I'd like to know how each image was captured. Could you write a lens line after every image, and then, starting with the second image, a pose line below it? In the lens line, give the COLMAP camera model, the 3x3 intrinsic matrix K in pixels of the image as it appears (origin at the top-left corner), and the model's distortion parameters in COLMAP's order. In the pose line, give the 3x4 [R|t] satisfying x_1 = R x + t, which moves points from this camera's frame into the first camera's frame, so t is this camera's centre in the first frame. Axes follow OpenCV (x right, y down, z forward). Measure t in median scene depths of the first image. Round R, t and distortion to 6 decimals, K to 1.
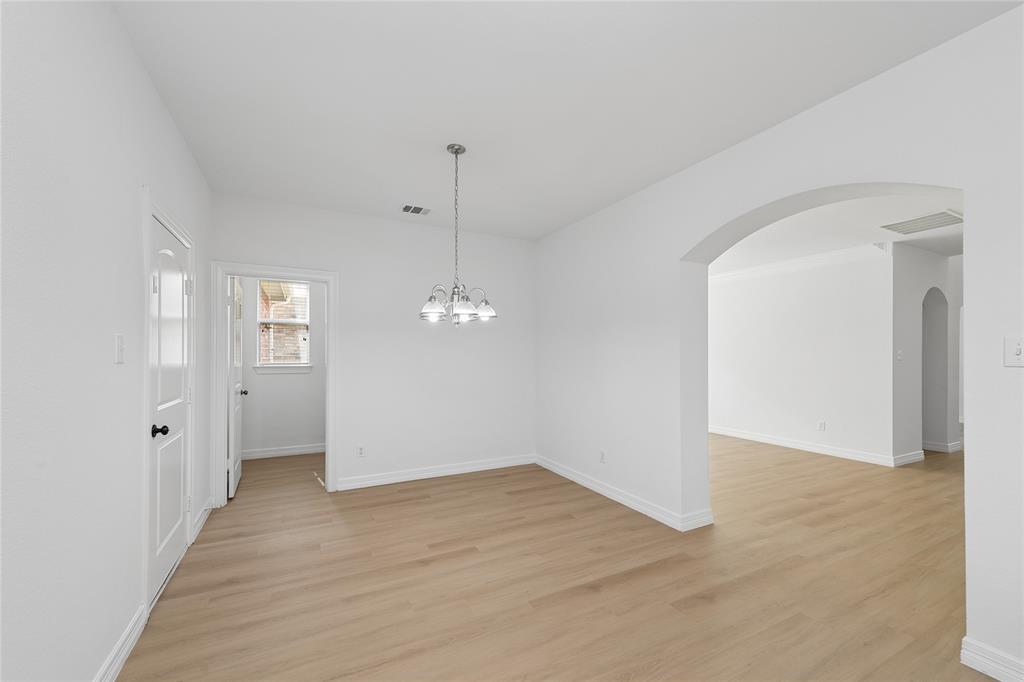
lens RADIAL K [[399.3, 0, 502.3], [0, 399.3, 365.0], [0, 0, 1]] dist [0.012603, -0.002987]
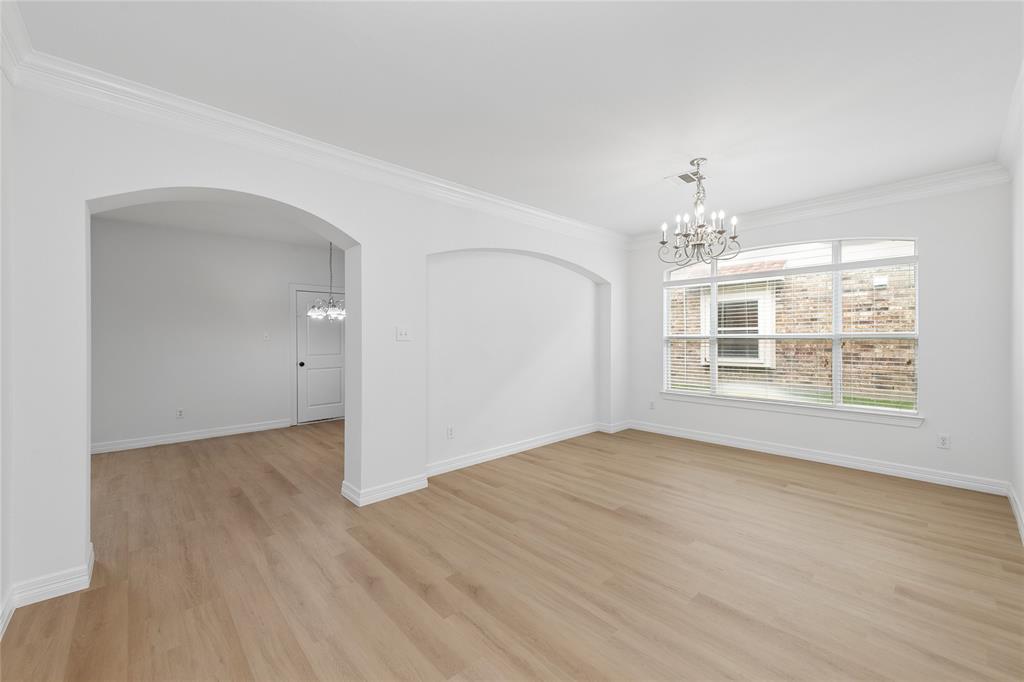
lens RADIAL K [[399.3, 0, 509.7], [0, 399.3, 337.6], [0, 0, 1]] dist [0.012603, -0.002987]
pose [[0.283840, 0.001557, -0.958870, 1.823872], [0.002319, 0.999995, 0.002311, -0.020574], [0.958869, -0.002880, 0.283835, 1.254998]]
